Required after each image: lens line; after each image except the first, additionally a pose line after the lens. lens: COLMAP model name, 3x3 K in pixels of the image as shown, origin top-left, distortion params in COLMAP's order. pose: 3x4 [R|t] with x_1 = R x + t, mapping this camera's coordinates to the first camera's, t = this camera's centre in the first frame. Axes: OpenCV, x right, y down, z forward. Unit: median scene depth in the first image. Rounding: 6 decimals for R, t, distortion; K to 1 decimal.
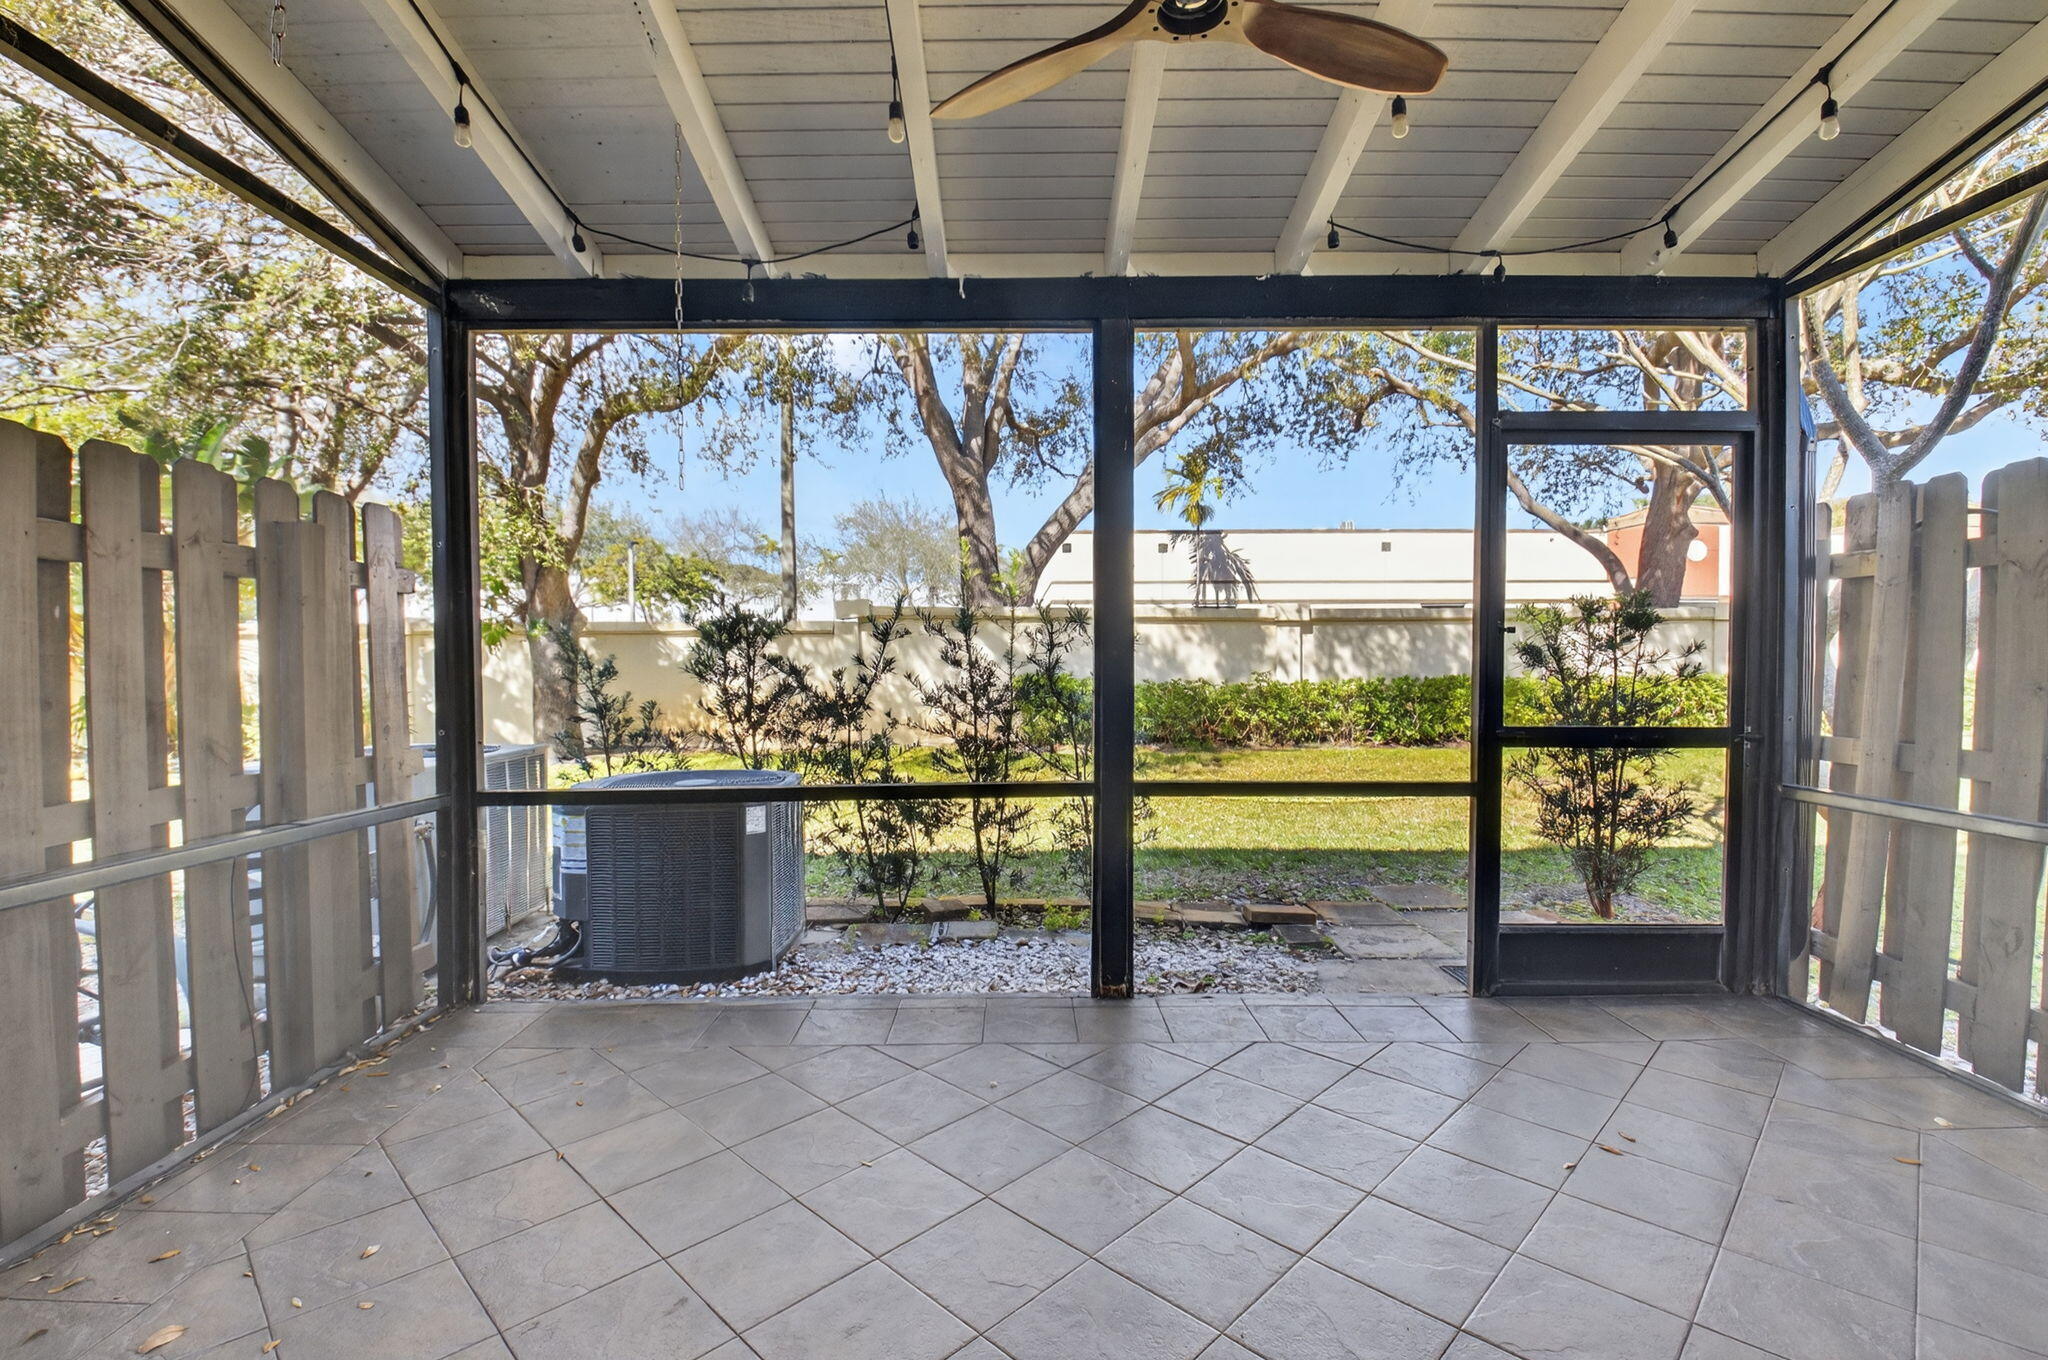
lens RADIAL K [[981.6, 0, 1022.5], [0, 981.6, 683.7], [0, 0, 1]] dist [0.000247, -0.000011]
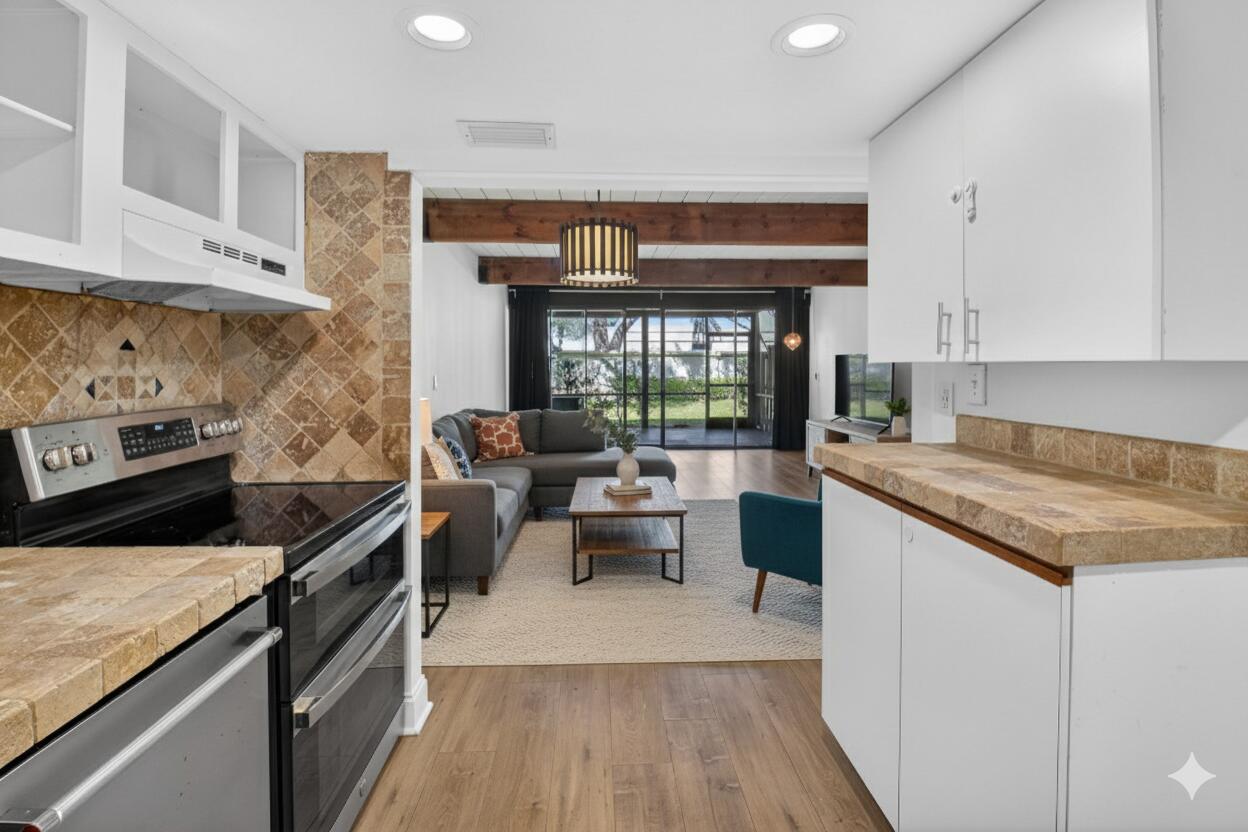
lens RADIAL K [[567.3, 0, 628.4], [0, 567.3, 371.5], [0, 0, 1]] dist [0.000832, -0.014980]
pose [[0.998885, 0.001621, 0.047182, -0.044953], [-0.000818, 0.999855, -0.017029, 0.008105], [-0.047203, 0.016971, 0.998741, -0.616639]]
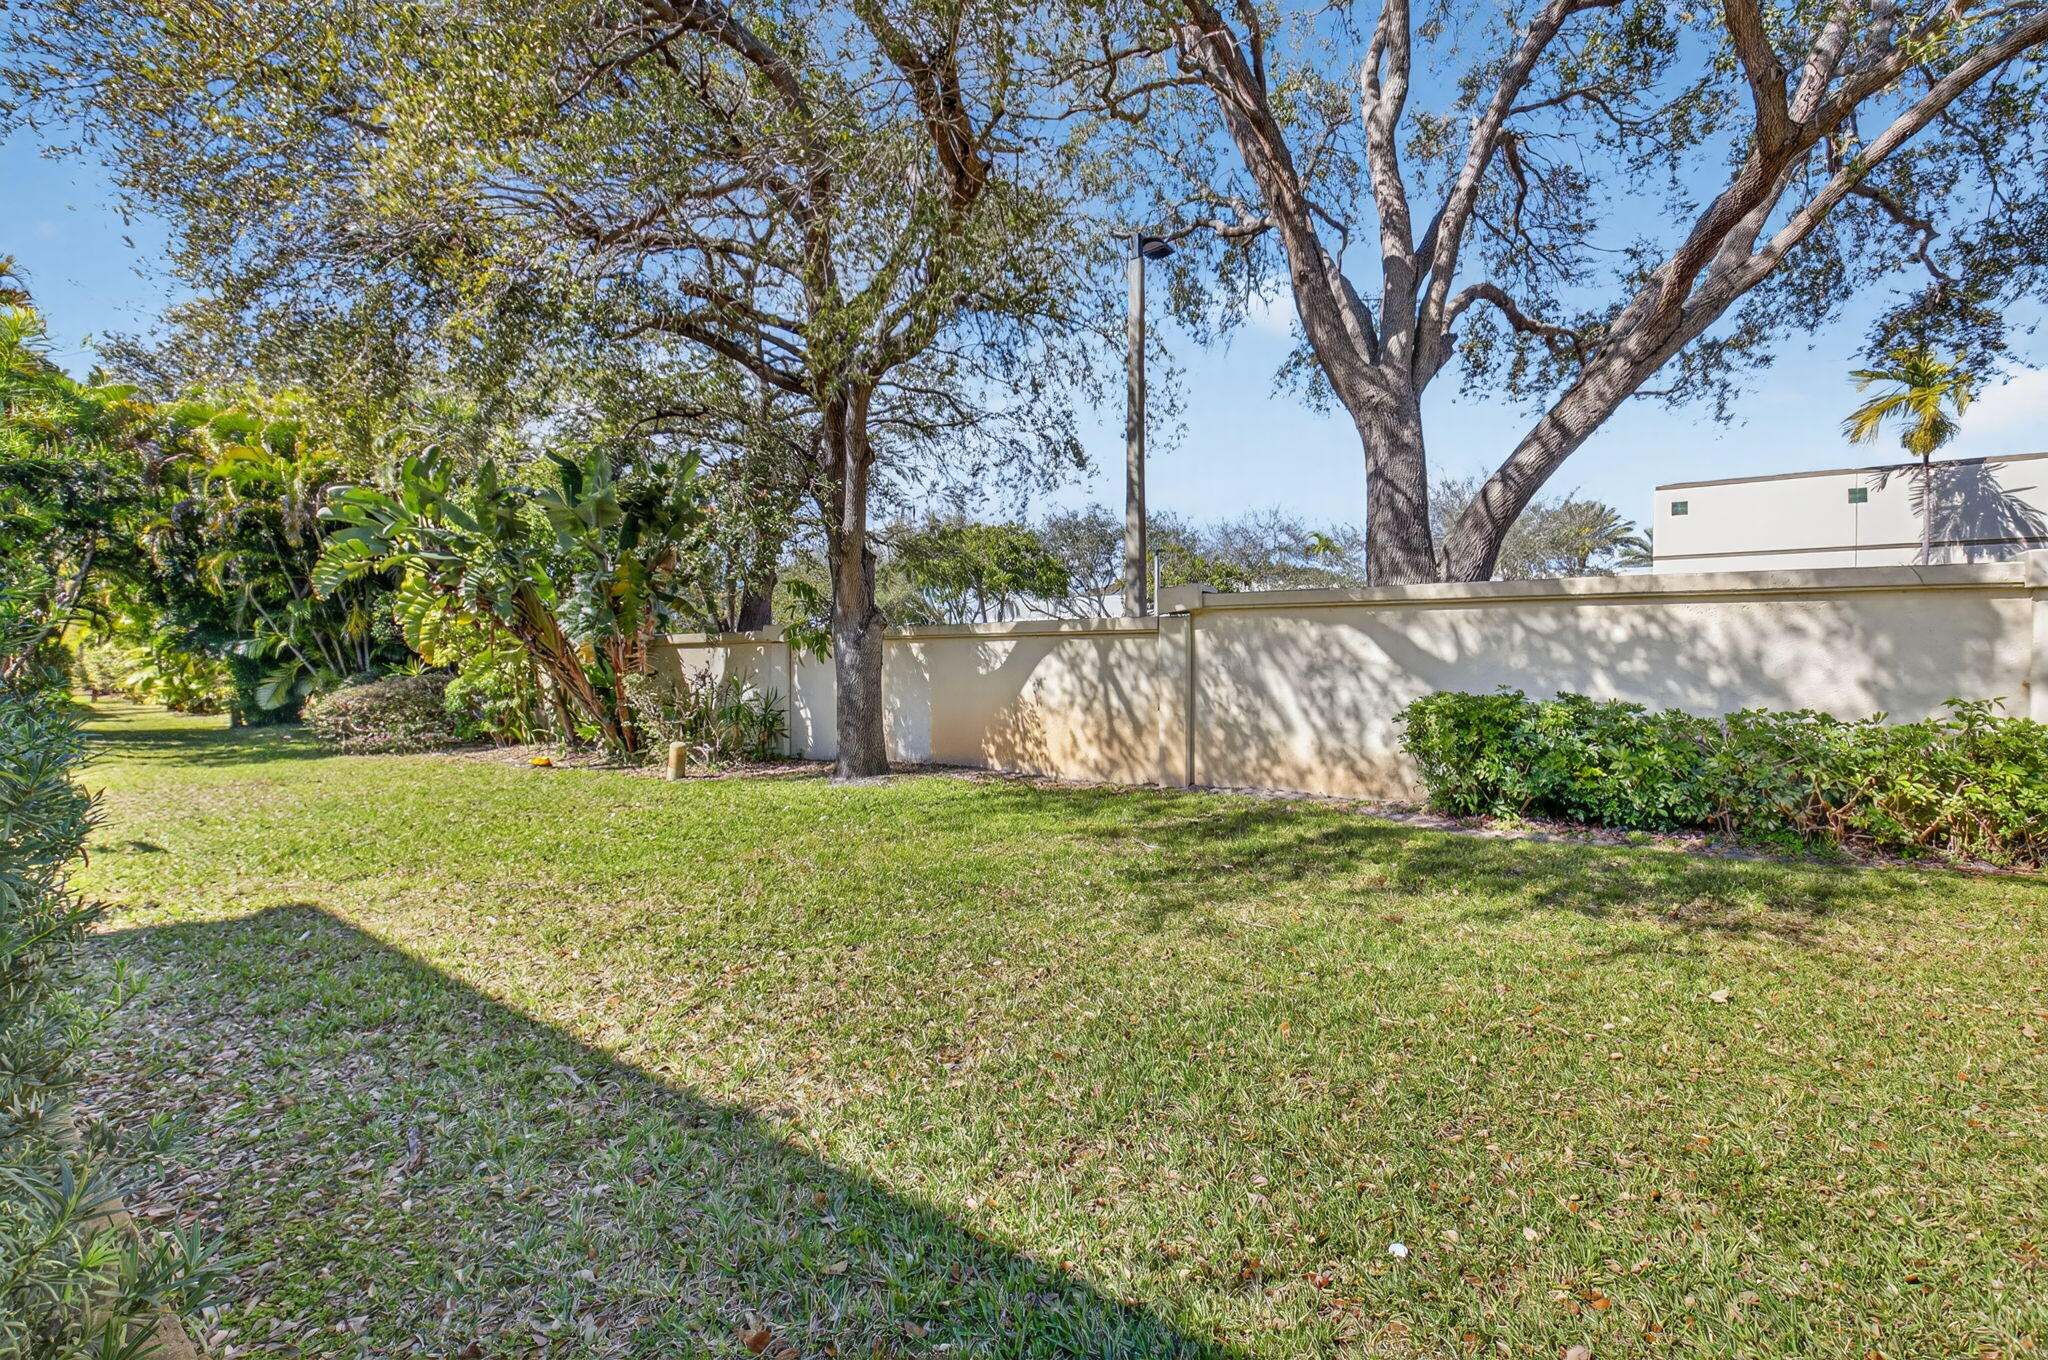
lens RADIAL K [[923.0, 0, 1015.8], [0, 923.0, 681.1], [0, 0, 1]] dist [-0.000564, -0.016069]
pose [[0.792812, 0.011958, -0.609349, 0.140949], [-0.017269, 0.999847, -0.002847, -0.011313], [0.609222, 0.012780, 0.792897, 0.387820]]
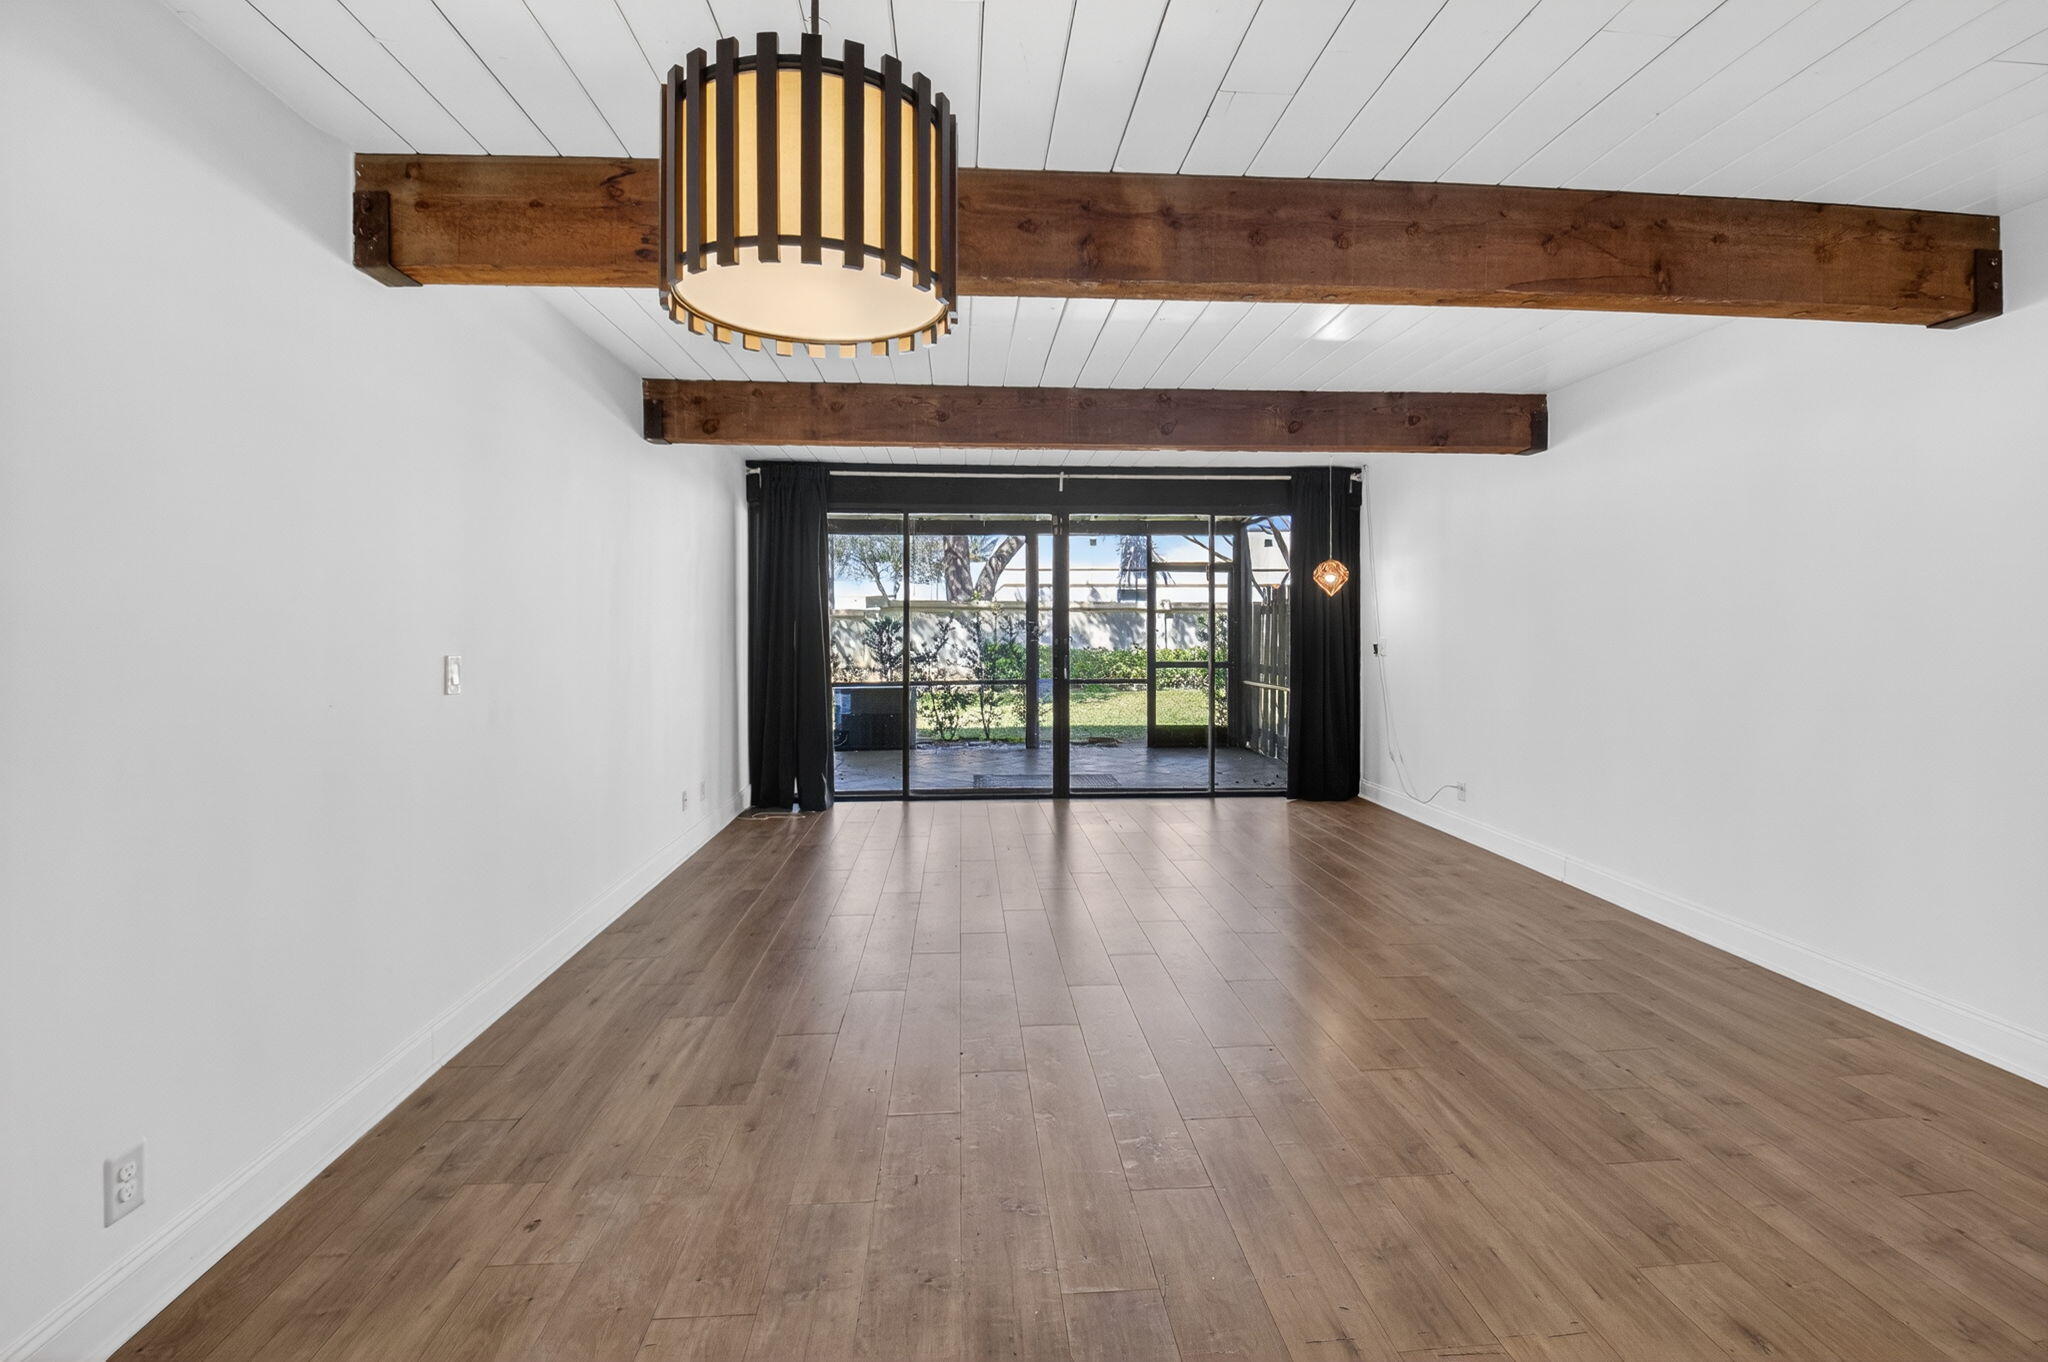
lens RADIAL K [[931.0, 0, 1031.3], [0, 931.0, 608.0], [0, 0, 1]] dist [0.000832, -0.014980]
pose [[0.997659, 0.002493, 0.068347, -0.029296], [0.000853, 0.998804, -0.048891, 0.004860], [-0.068387, 0.048834, 0.996463, -0.489949]]
